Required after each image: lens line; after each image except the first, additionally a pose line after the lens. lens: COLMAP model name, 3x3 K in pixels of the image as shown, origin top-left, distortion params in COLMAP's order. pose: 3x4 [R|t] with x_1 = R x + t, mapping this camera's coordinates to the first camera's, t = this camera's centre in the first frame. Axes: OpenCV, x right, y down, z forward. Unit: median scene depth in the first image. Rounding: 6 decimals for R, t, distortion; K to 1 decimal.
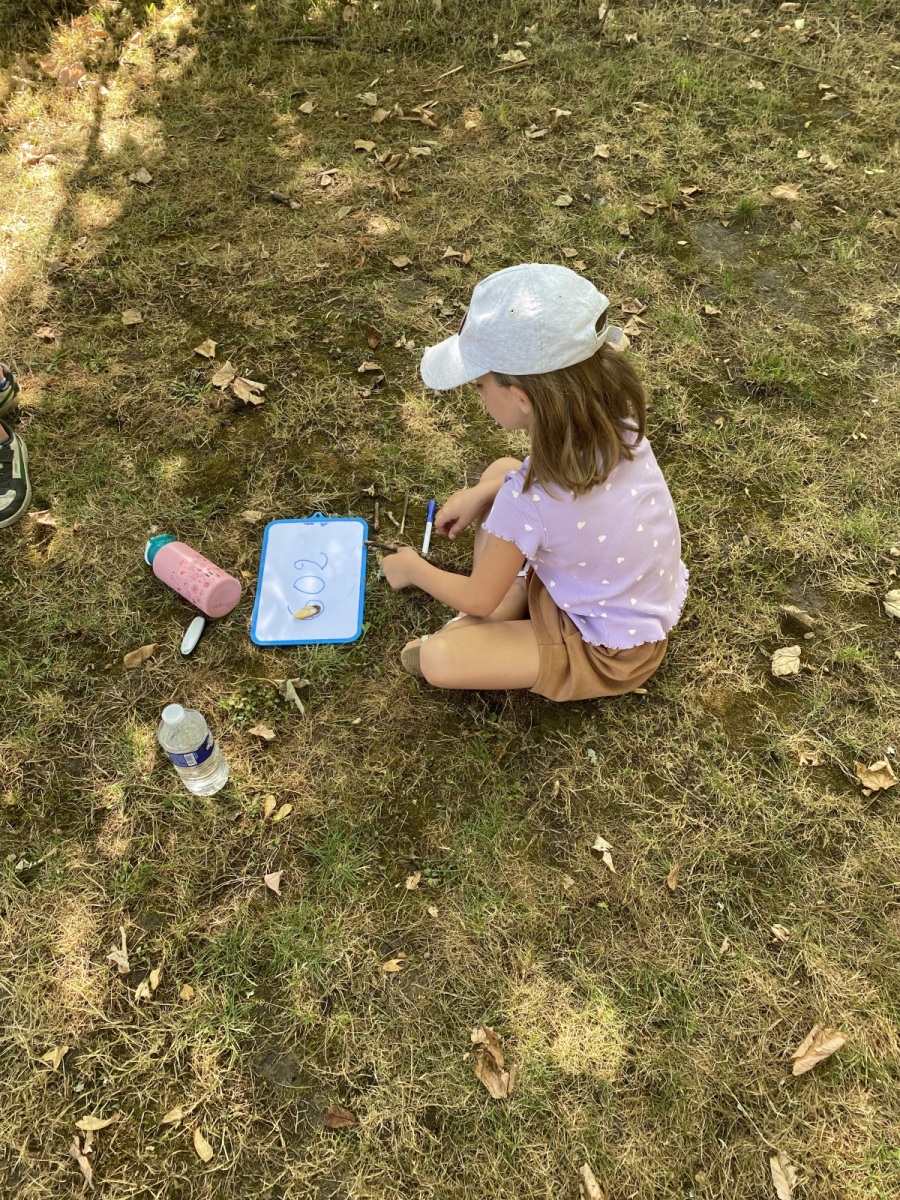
lens RADIAL K [[911.1, 0, 450.1], [0, 911.1, 601.3], [0, 0, 1]] dist [0.028870, -0.028963]
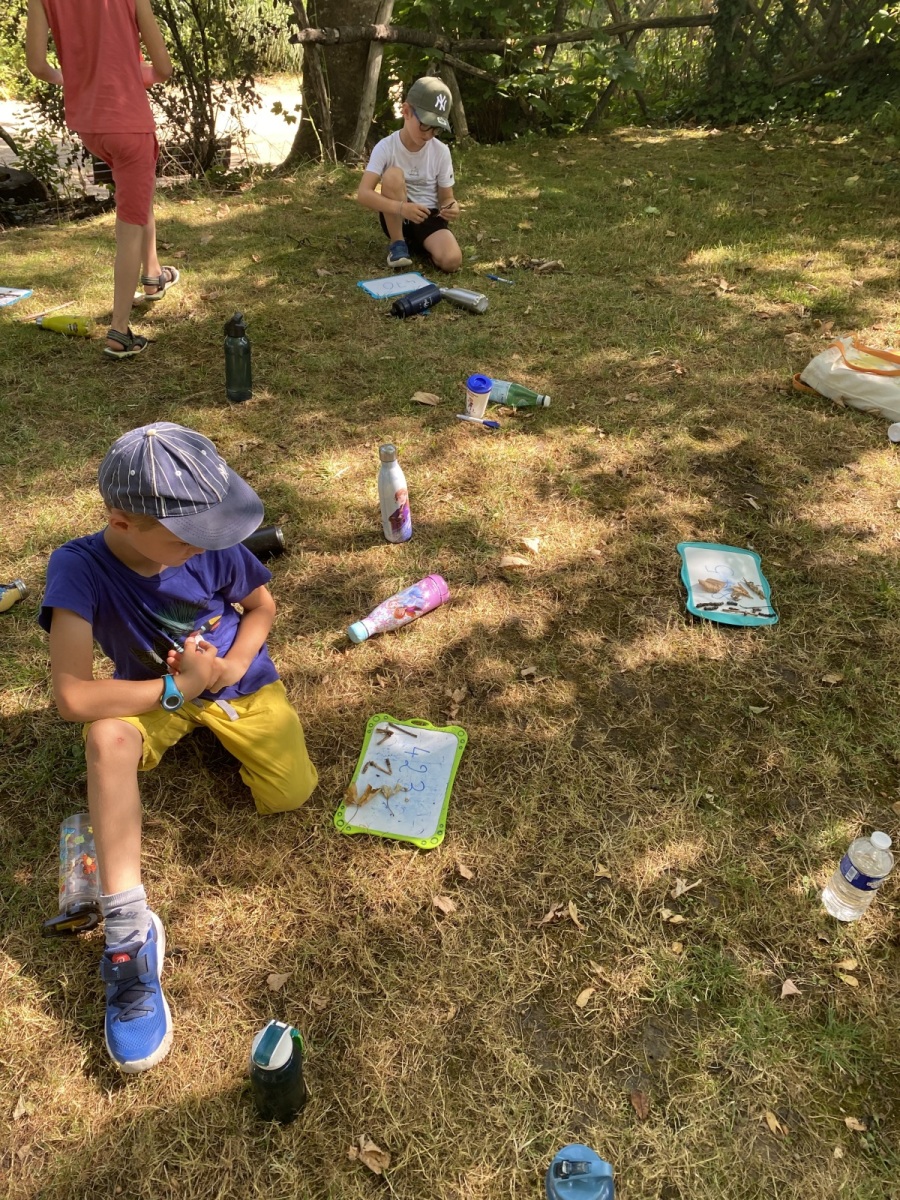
lens RADIAL K [[911.1, 0, 446.6], [0, 911.1, 601.8], [0, 0, 1]] dist [0.028870, -0.028963]
pose [[0.203189, 0.666175, -0.717582, 0.184802], [-0.813068, 0.523139, 0.255435, 0.099615], [0.545559, 0.531541, 0.647942, -0.178277]]
